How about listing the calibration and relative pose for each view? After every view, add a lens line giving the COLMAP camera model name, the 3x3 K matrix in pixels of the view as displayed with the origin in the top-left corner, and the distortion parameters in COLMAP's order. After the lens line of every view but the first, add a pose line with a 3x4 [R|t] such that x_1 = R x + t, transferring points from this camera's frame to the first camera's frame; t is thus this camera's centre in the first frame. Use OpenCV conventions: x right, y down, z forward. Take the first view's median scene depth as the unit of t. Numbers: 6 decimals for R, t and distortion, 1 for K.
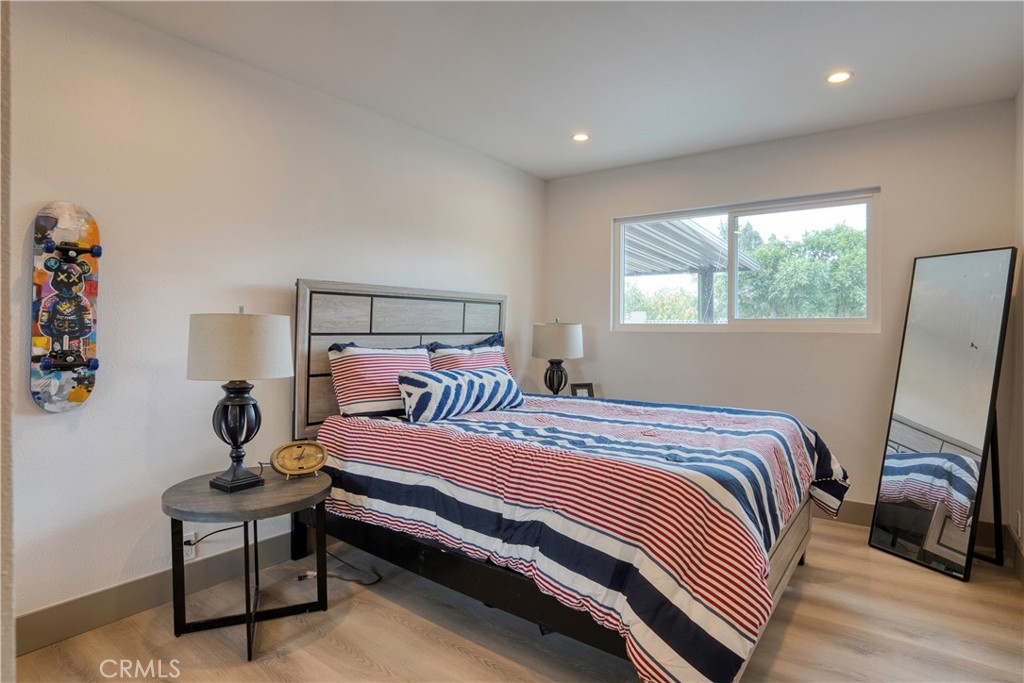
lens RADIAL K [[482.4, 0, 519.7], [0, 482.4, 334.9], [0, 0, 1]] dist [-0.085751, 0.039168]
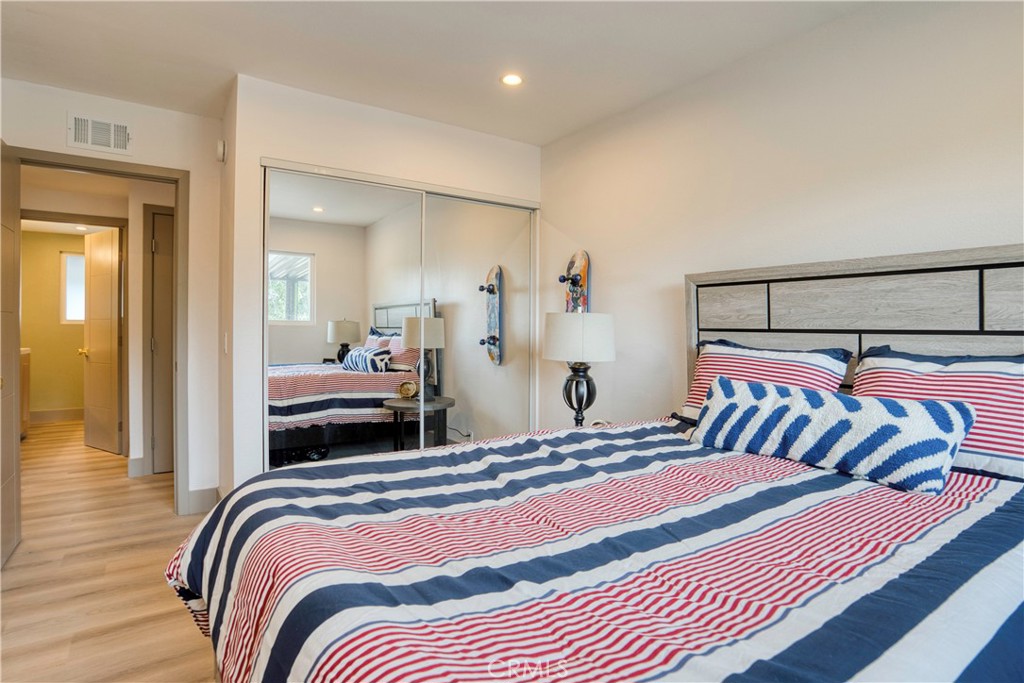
lens RADIAL K [[482.4, 0, 519.7], [0, 482.4, 334.9], [0, 0, 1]] dist [-0.085751, 0.039168]
pose [[-0.213164, 0.015809, -0.976889, 0.575730], [-0.010596, 0.999773, 0.018491, -0.005203], [0.976959, 0.014293, -0.212948, 0.833493]]
